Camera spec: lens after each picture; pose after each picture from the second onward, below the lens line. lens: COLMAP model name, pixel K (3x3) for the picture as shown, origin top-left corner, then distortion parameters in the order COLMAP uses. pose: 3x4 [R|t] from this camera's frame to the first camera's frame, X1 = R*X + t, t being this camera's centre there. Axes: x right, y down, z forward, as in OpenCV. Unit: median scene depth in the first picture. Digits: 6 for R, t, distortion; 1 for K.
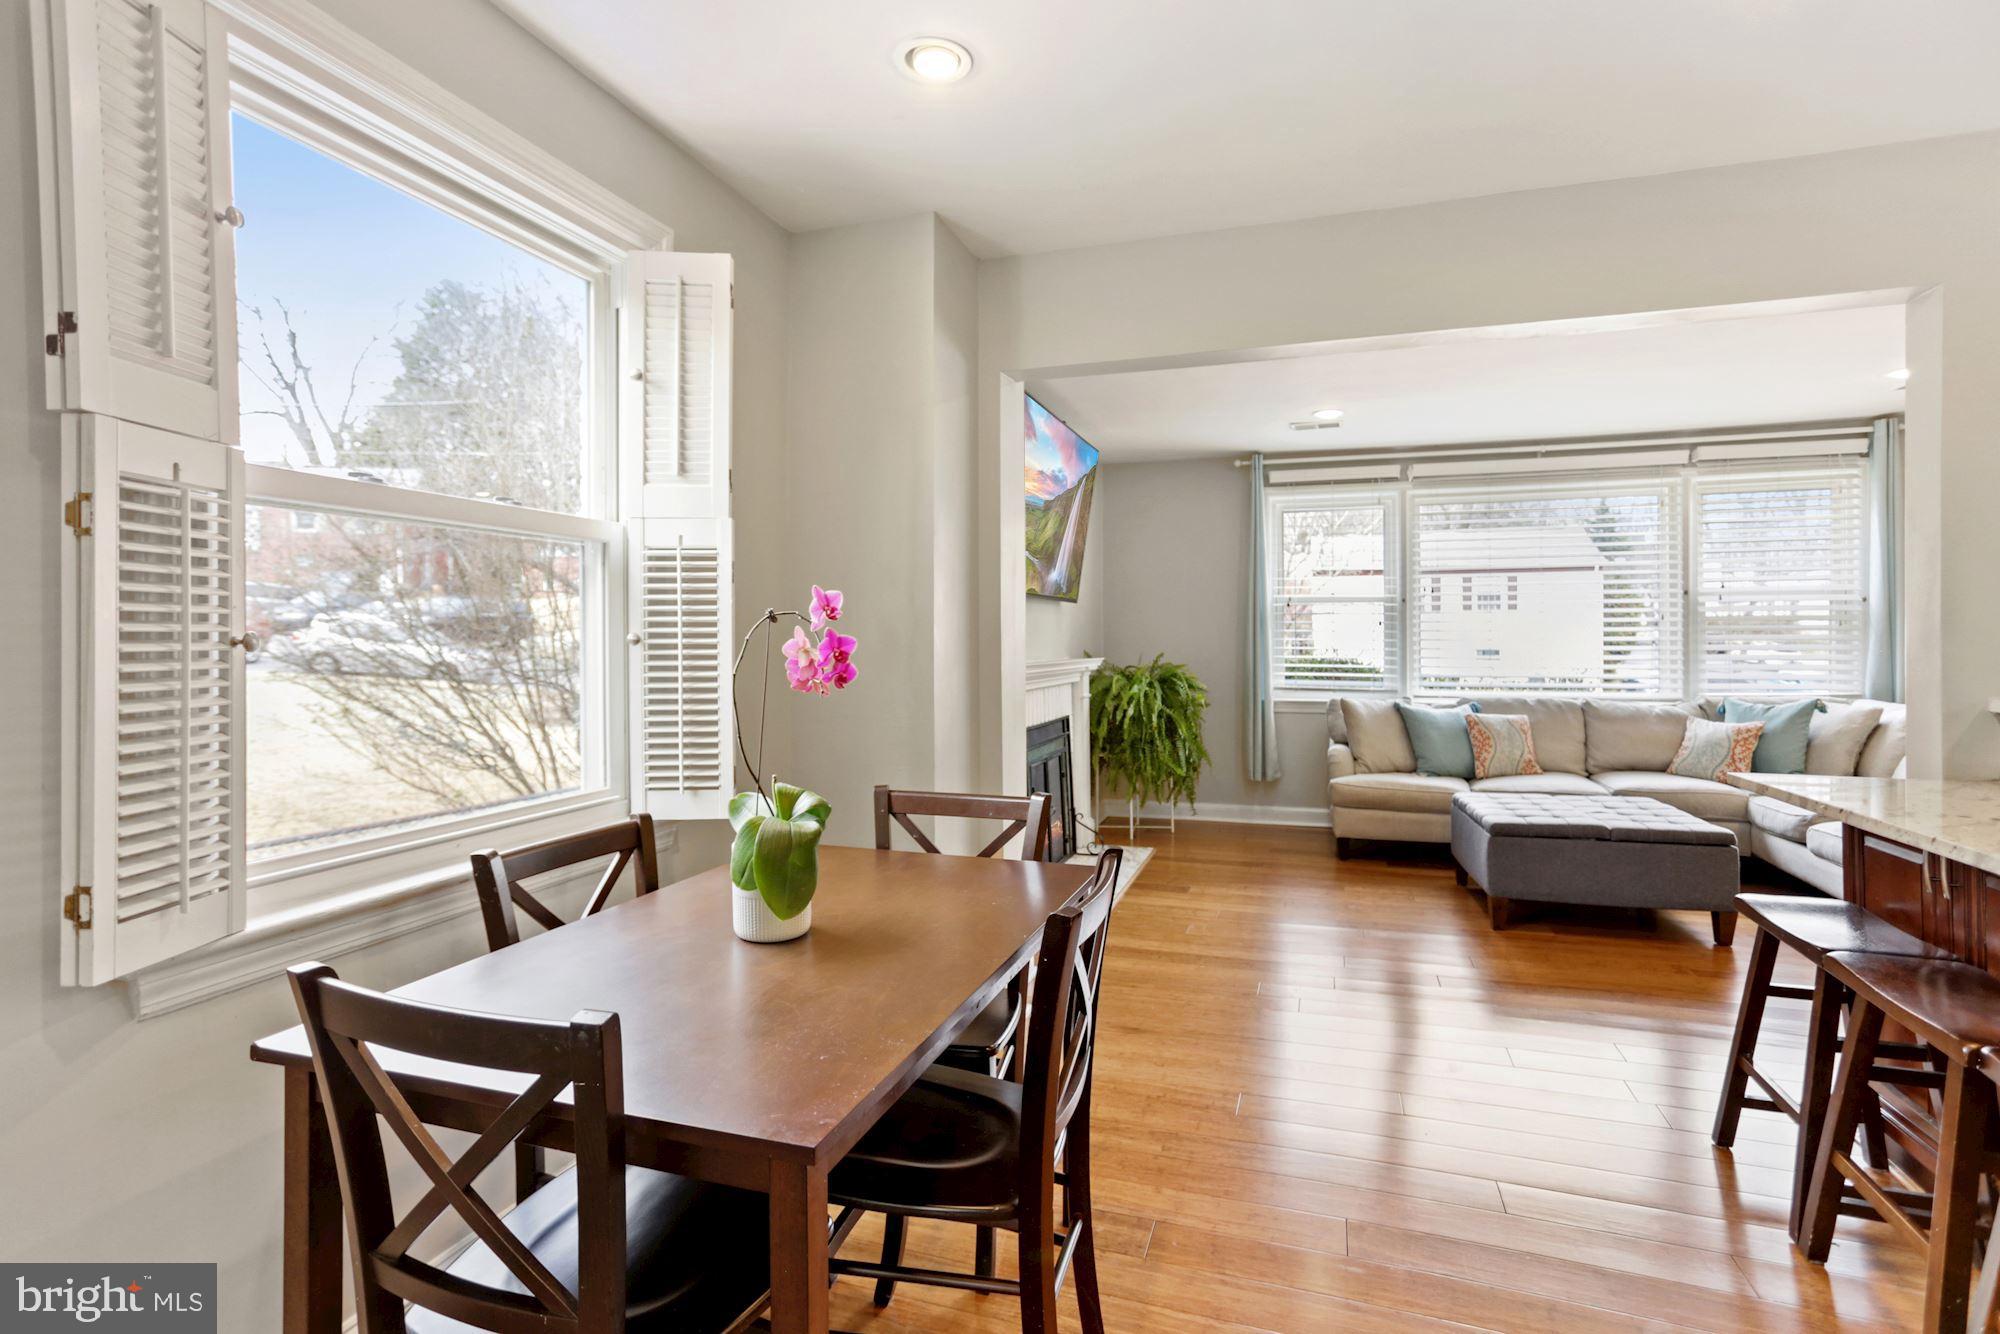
lens RADIAL K [[975.0, 0, 998.0], [0, 975.0, 643.6], [0, 0, 1]] dist [0.000565, 0.000040]
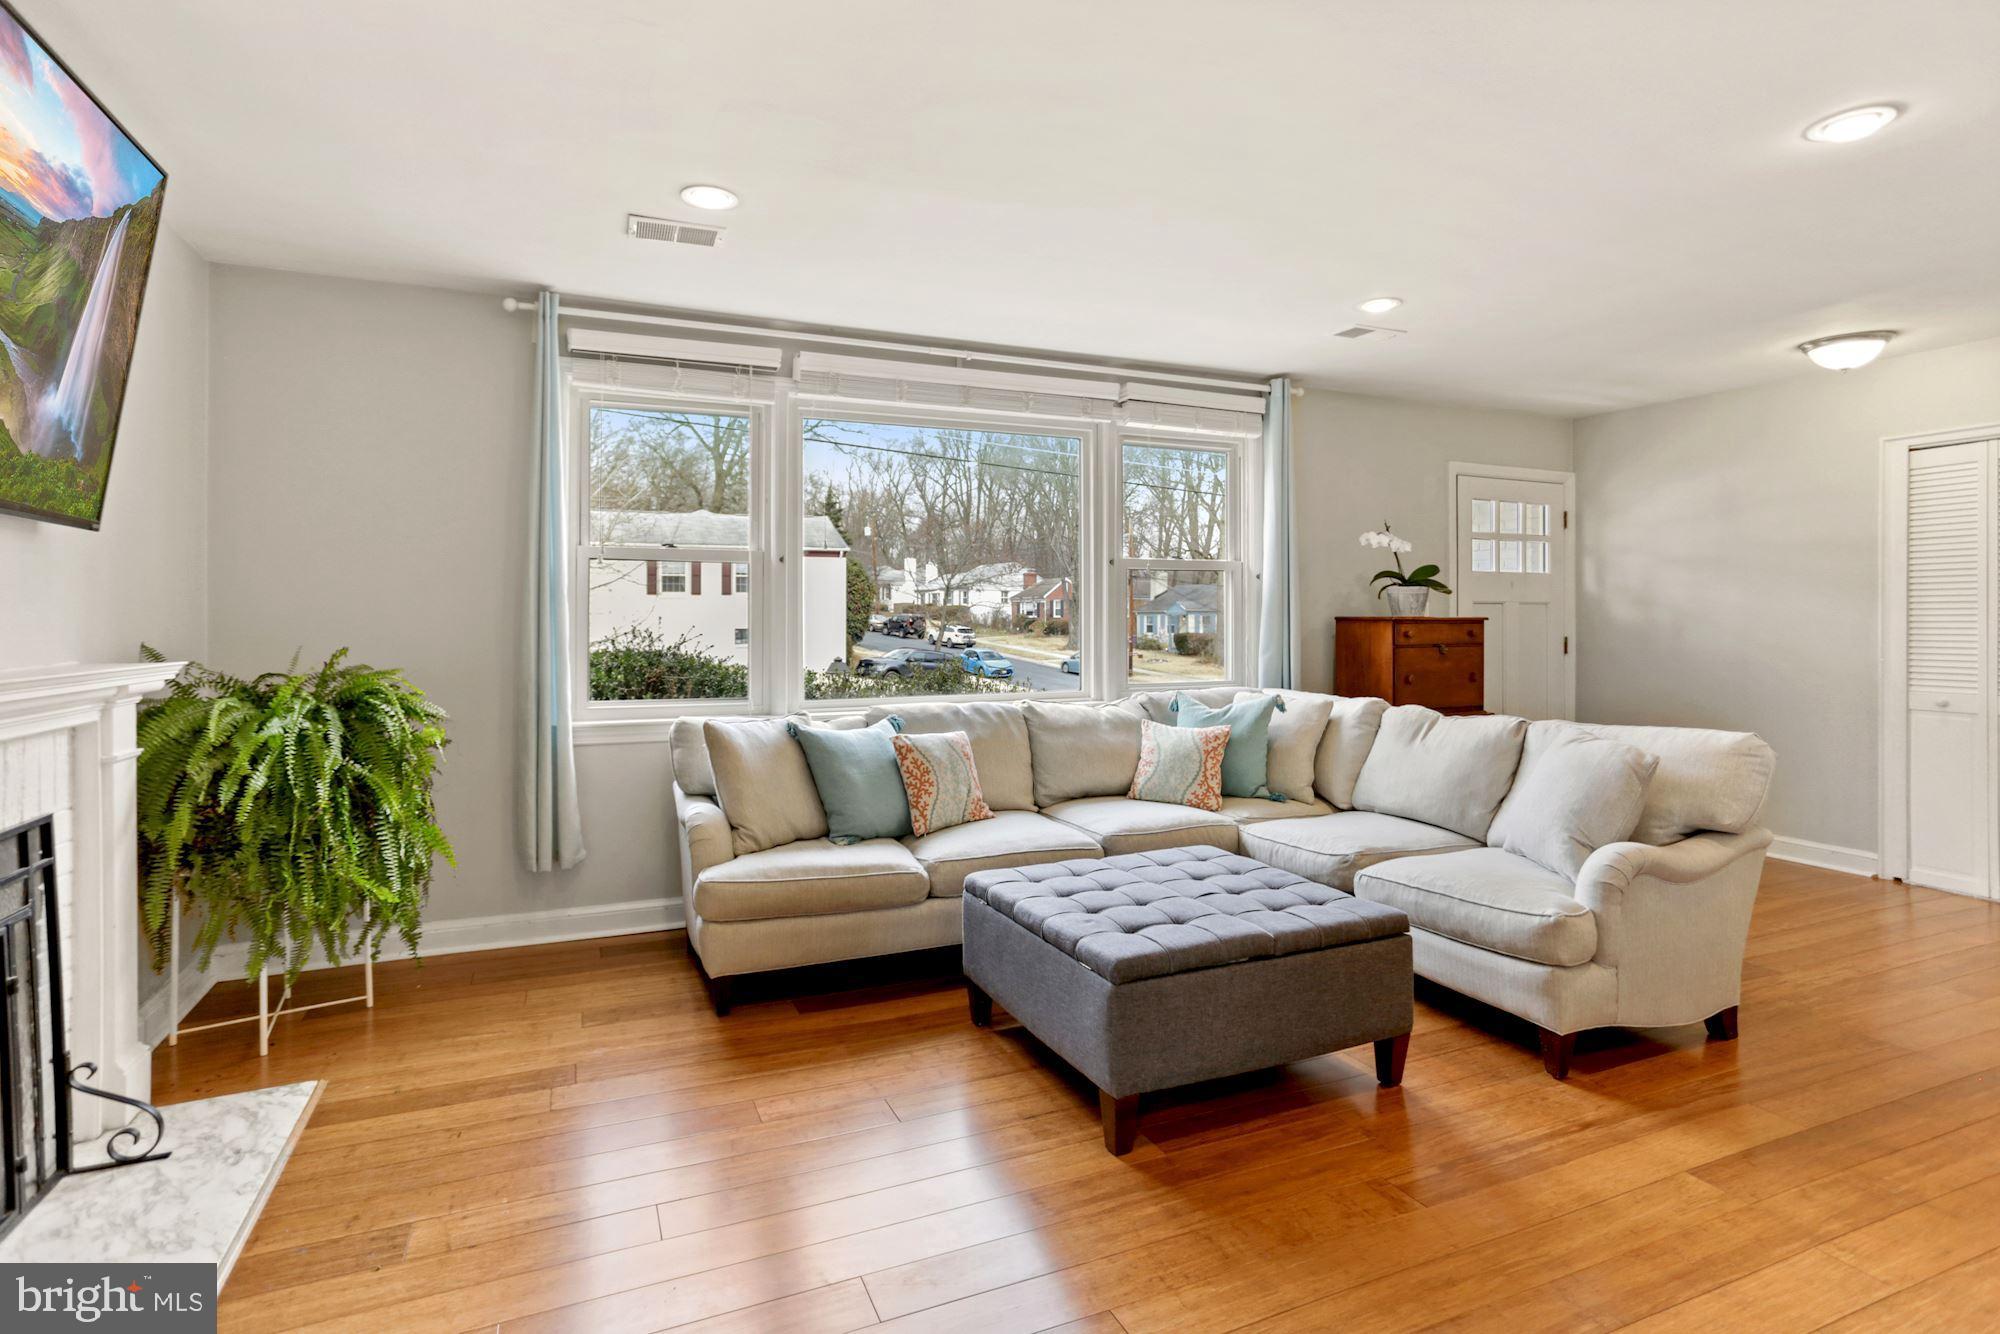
lens RADIAL K [[1003.5, 0, 994.2], [0, 1003.5, 627.1], [0, 0, 1]] dist [-0.001068, 0.013420]
pose [[0.744956, -0.002210, 0.667110, 0.079204], [0.001581, 0.999998, 0.001547, -0.001235], [-0.667112, -0.000098, 0.744957, 0.428518]]
